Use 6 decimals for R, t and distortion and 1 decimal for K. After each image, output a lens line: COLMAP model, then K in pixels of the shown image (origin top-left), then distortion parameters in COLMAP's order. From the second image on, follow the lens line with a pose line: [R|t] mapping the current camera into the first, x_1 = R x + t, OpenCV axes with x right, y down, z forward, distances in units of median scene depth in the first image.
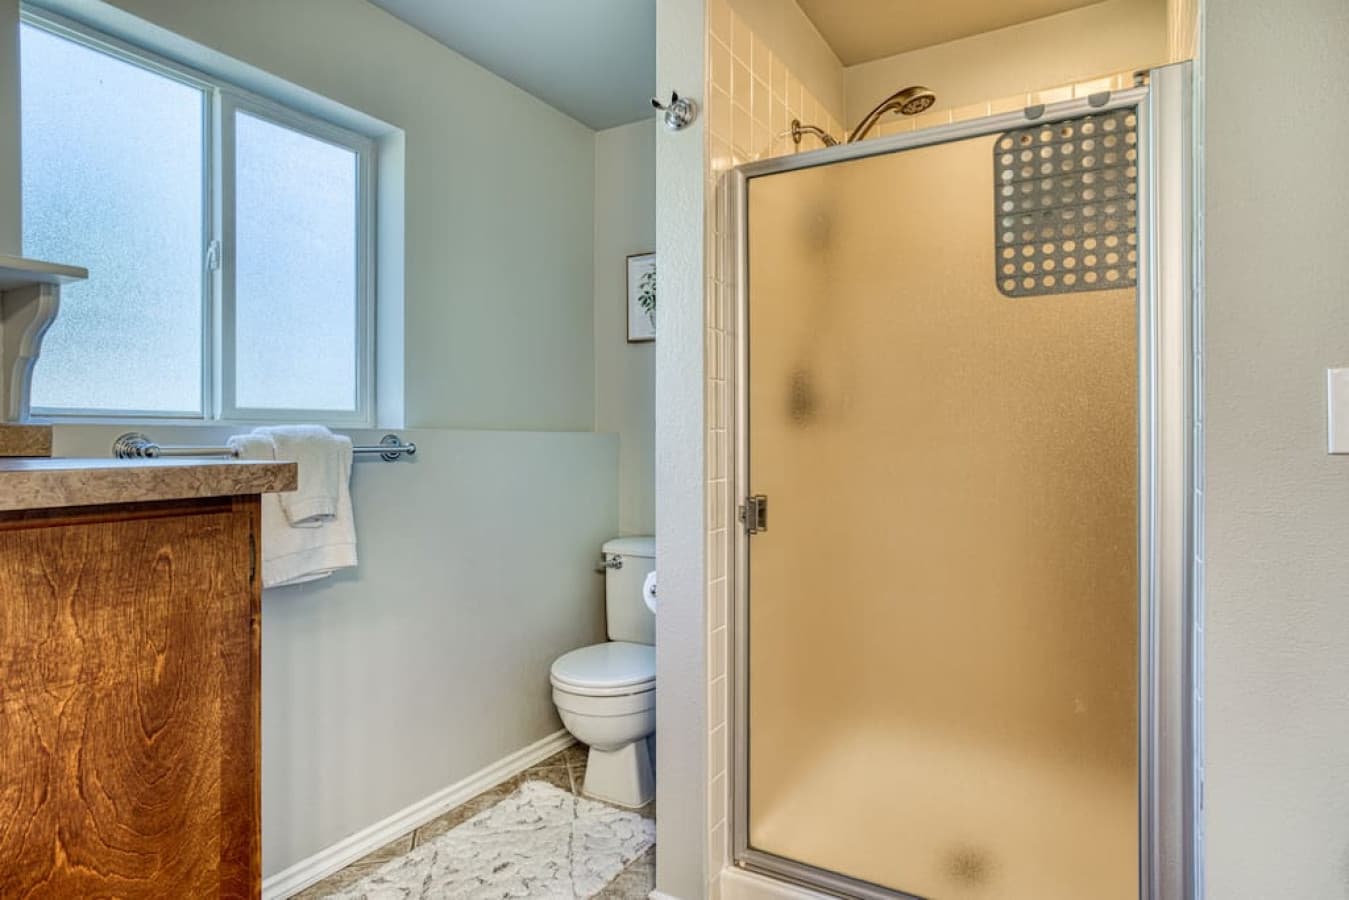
lens RADIAL K [[826.9, 0, 667.7], [0, 826.9, 444.6], [0, 0, 1]] dist [-0.000528, 0.004069]
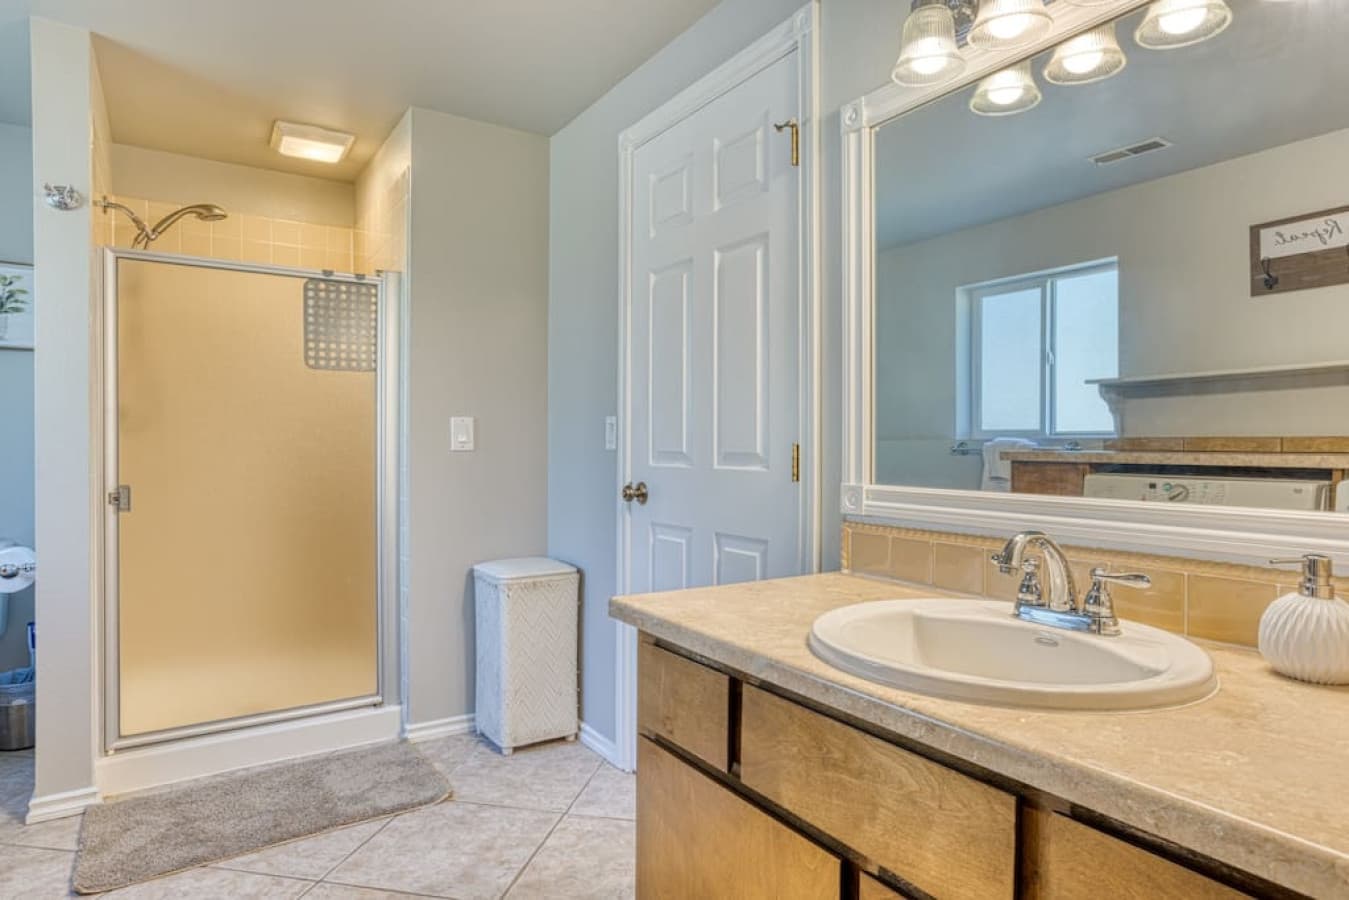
lens RADIAL K [[826.9, 0, 673.8], [0, 826.9, 447.0], [0, 0, 1]] dist [-0.000528, 0.004069]
pose [[0.493995, -0.001628, 0.869463, -1.762716], [-0.003577, 0.999986, 0.003905, -0.033361], [-0.869457, -0.005039, 0.493983, -1.359013]]
